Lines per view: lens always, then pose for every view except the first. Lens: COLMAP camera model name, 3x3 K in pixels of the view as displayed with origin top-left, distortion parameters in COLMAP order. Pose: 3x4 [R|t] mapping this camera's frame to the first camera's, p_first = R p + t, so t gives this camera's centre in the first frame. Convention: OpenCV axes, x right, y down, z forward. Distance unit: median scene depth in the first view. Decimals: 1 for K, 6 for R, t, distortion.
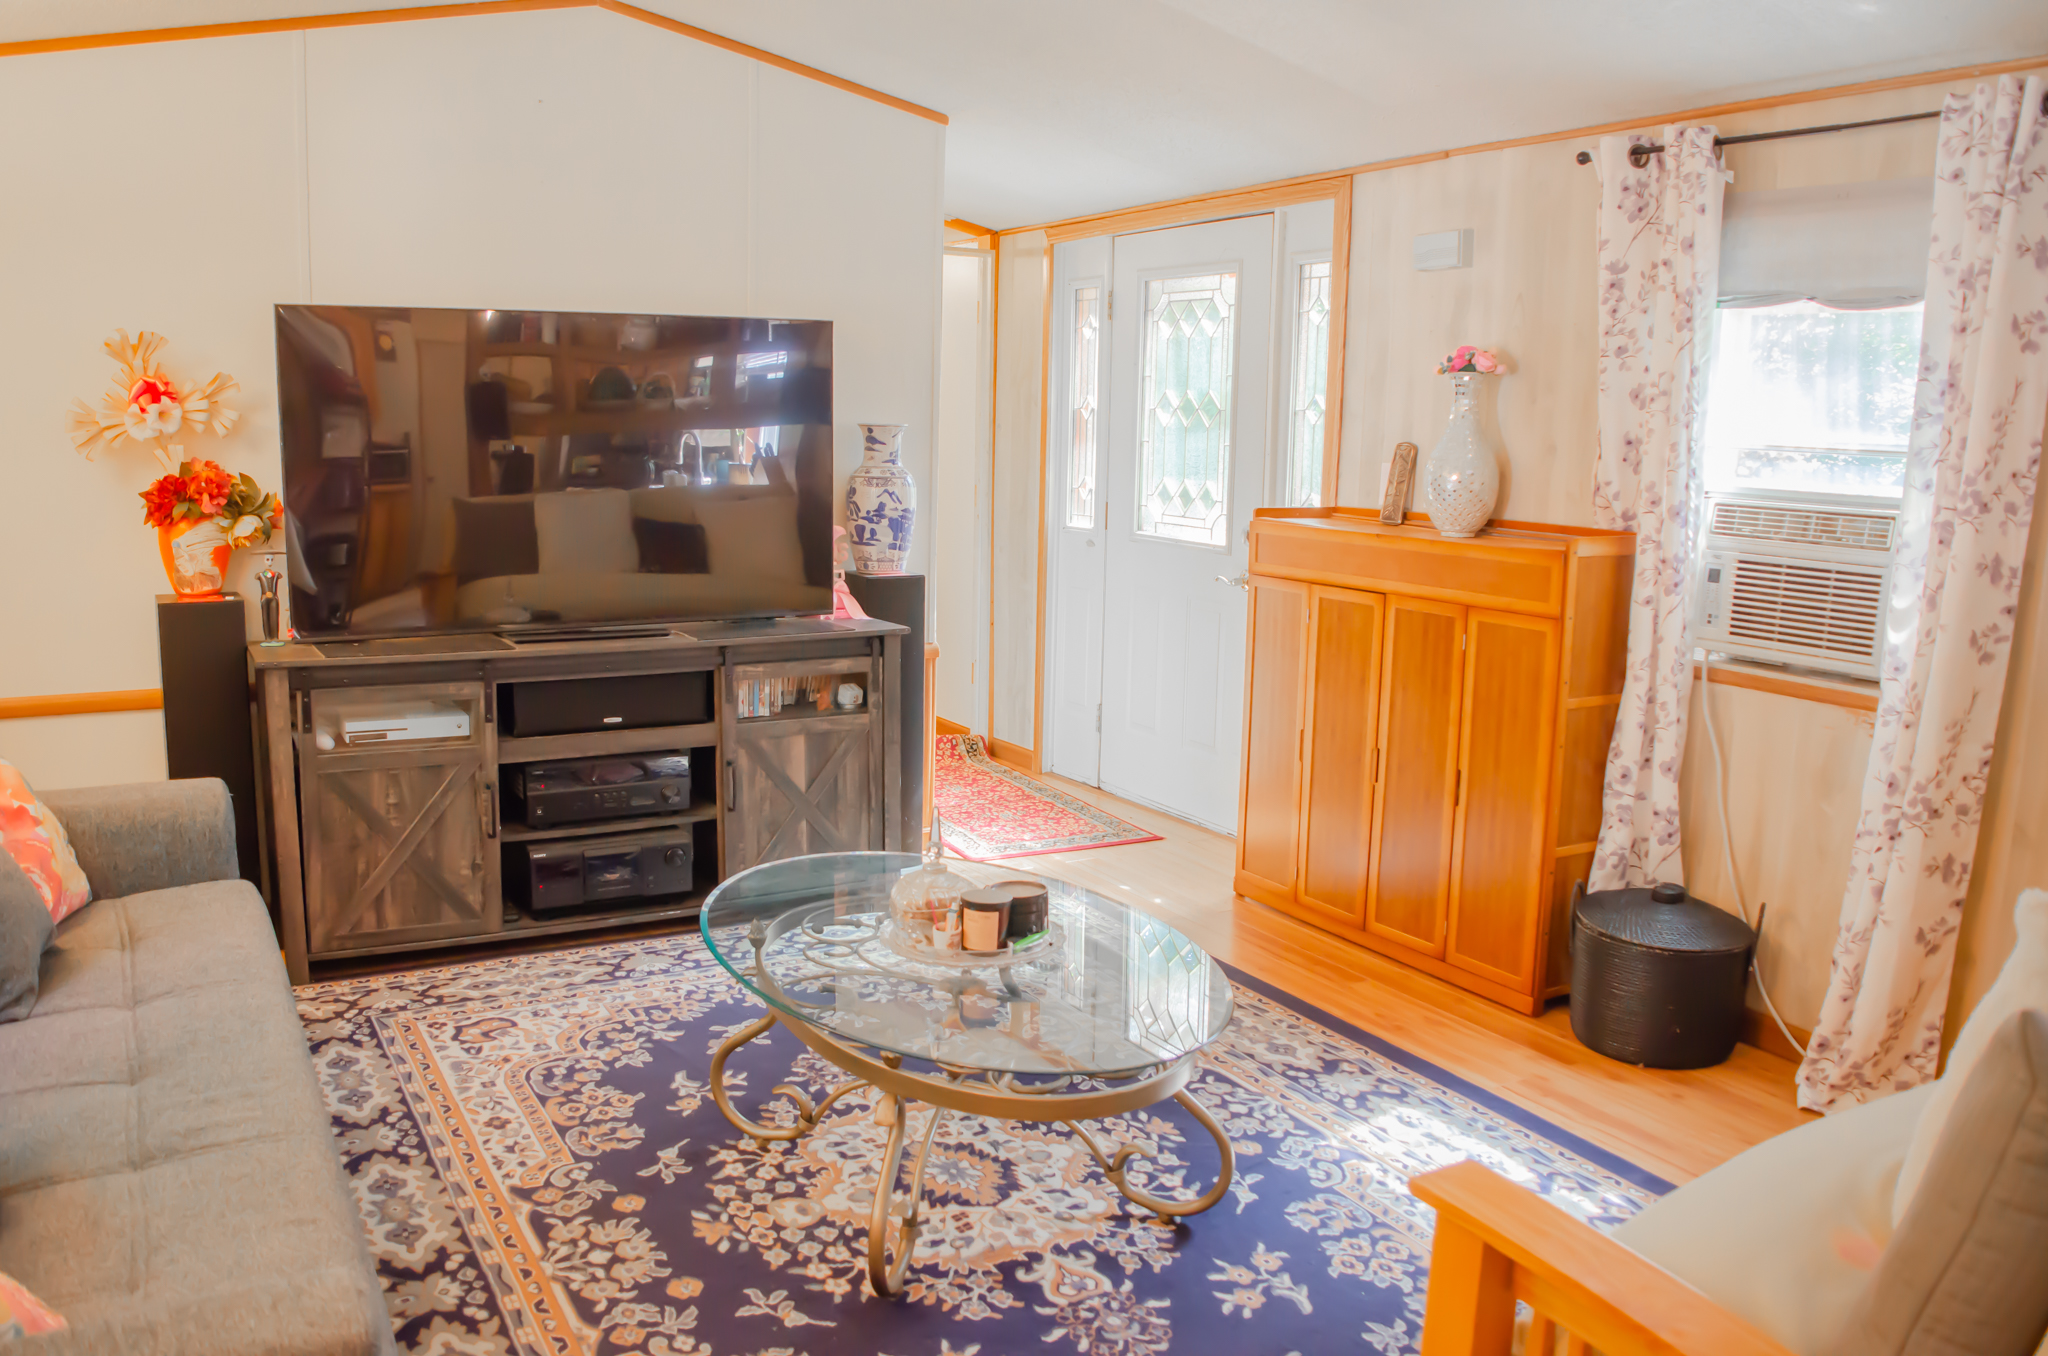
lens RADIAL K [[1612.7, 0, 1027.5], [0, 1612.7, 692.9], [0, 0, 1]] dist [-0.096814, 0.024353]
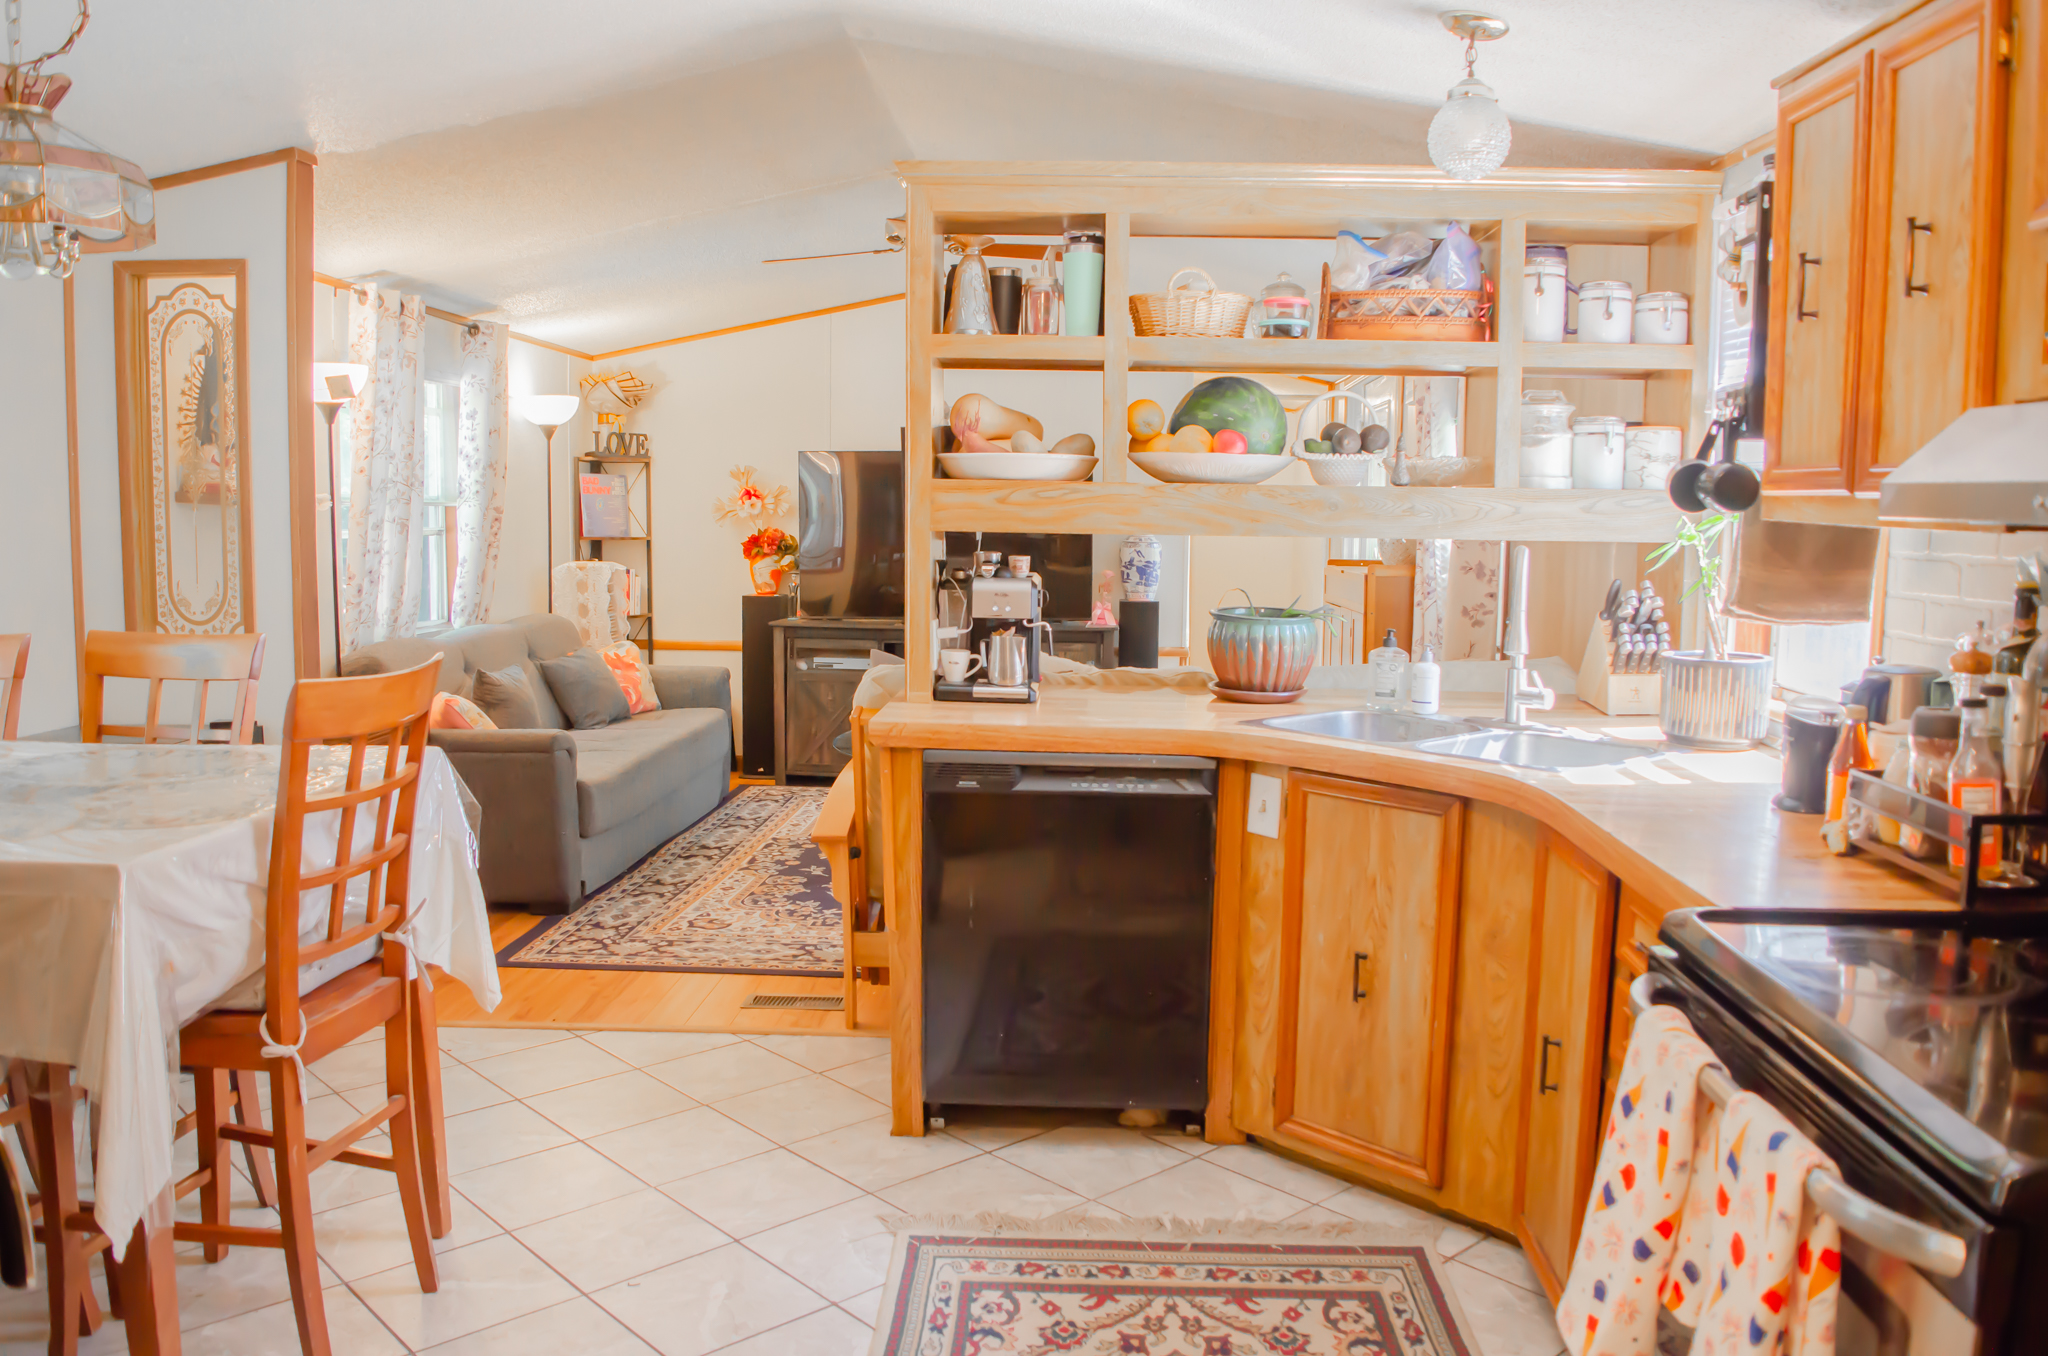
lens RADIAL K [[1612.7, 0, 1026.5], [0, 1612.7, 681.9], [0, 0, 1]] dist [-0.096814, 0.024353]
pose [[0.838976, 0.041229, -0.542604, 0.932702], [-0.085338, 0.994756, -0.056364, 0.146455], [0.537435, 0.093593, 0.838096, -0.576037]]
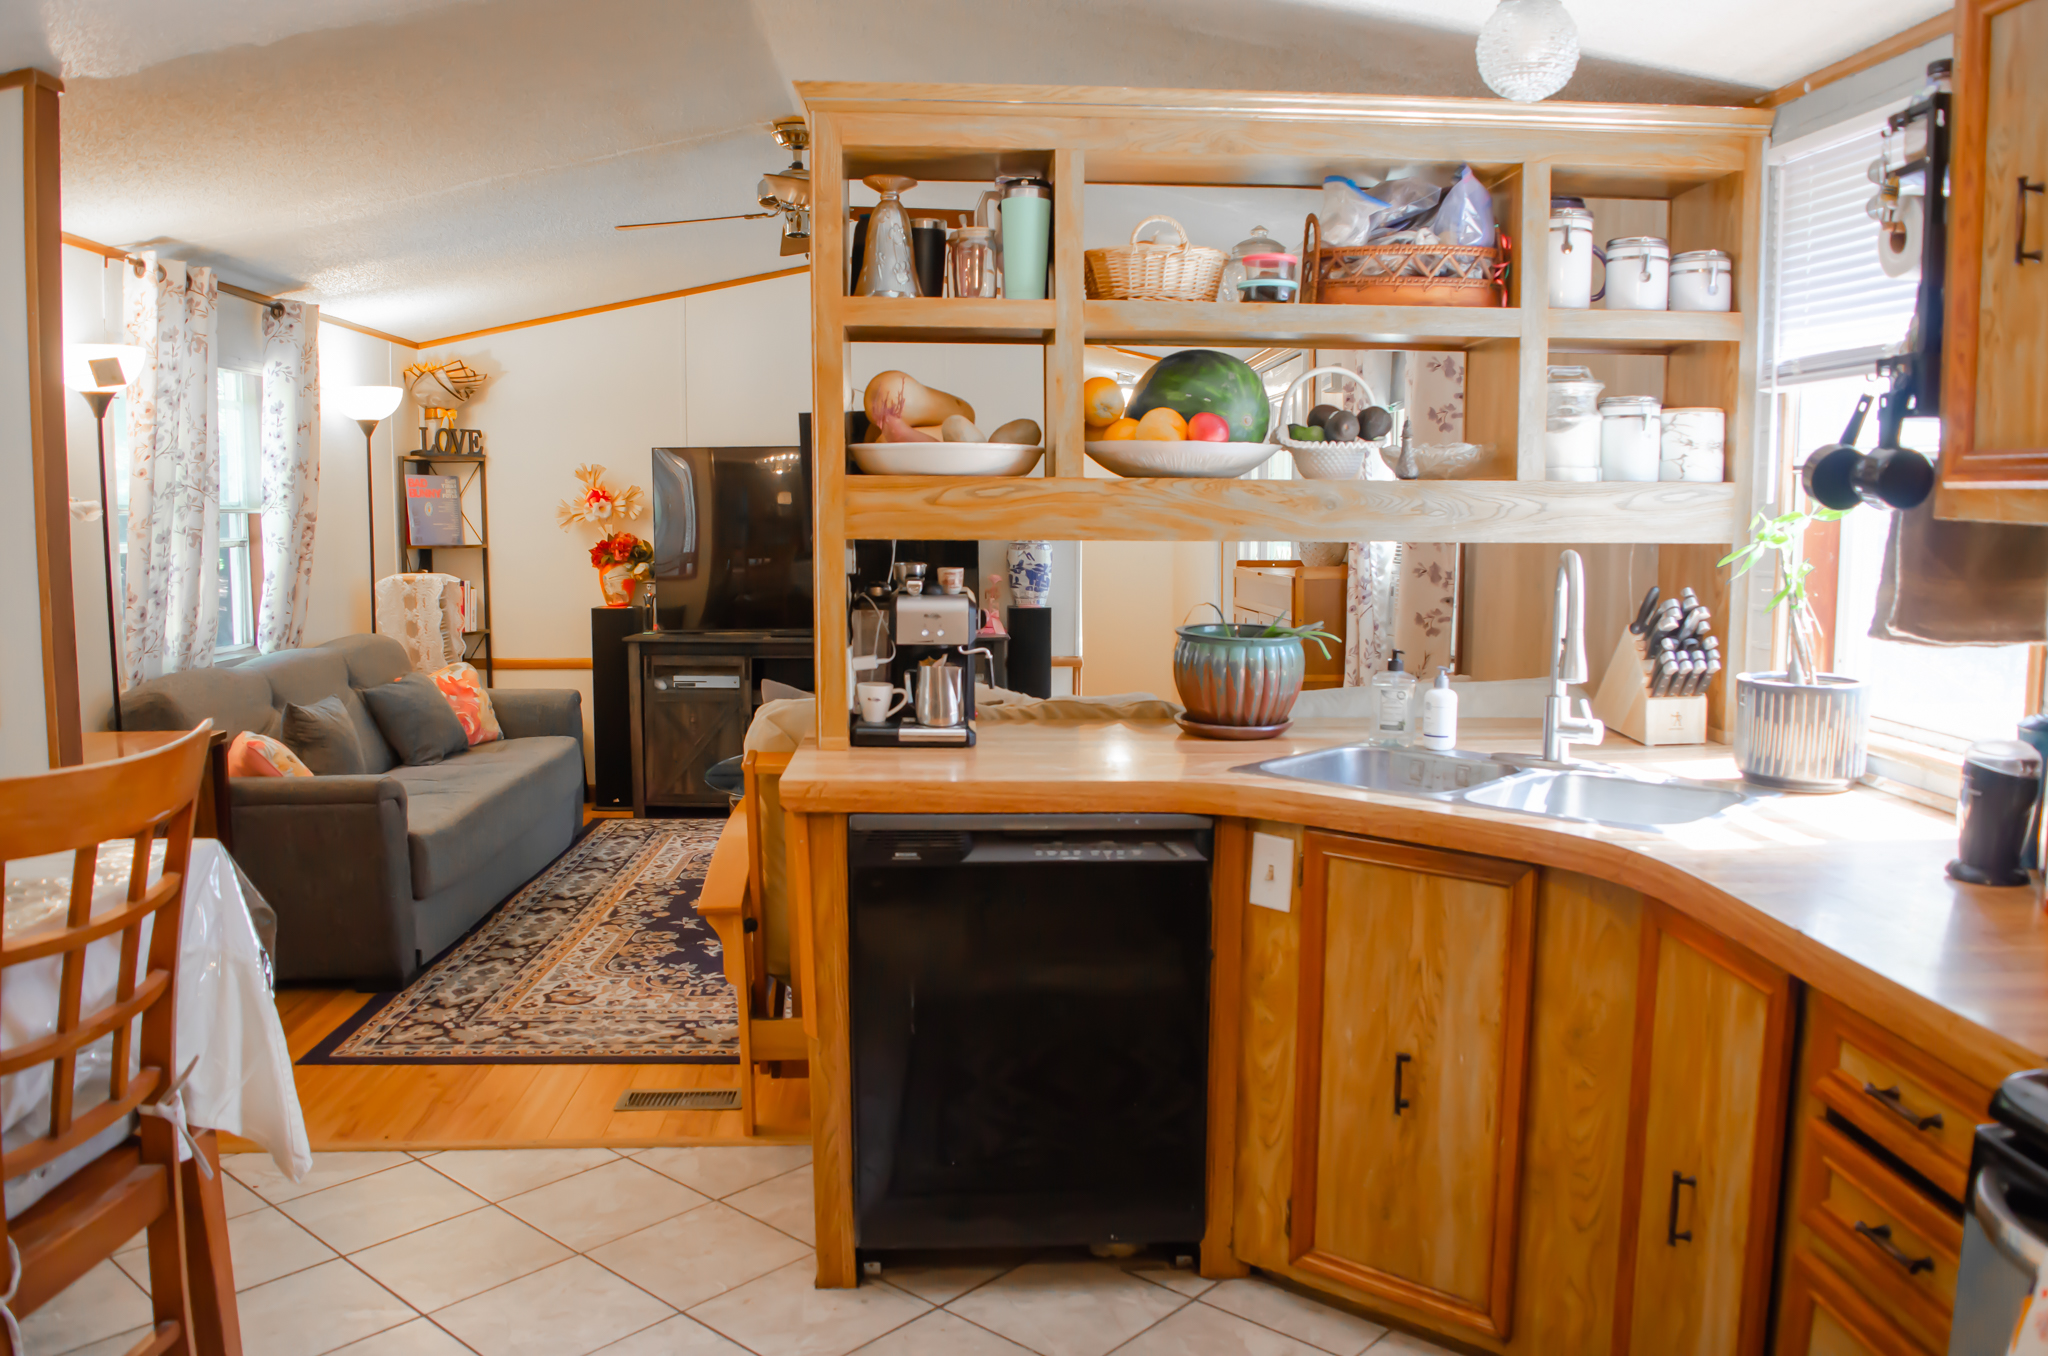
lens RADIAL K [[1612.7, 0, 1028.4], [0, 1612.7, 684.8], [0, 0, 1]] dist [-0.096814, 0.024353]
pose [[0.888672, 0.025933, -0.457809, 0.797309], [-0.060138, 0.996367, -0.060296, 0.119628], [0.454582, 0.081115, 0.887004, -0.455657]]
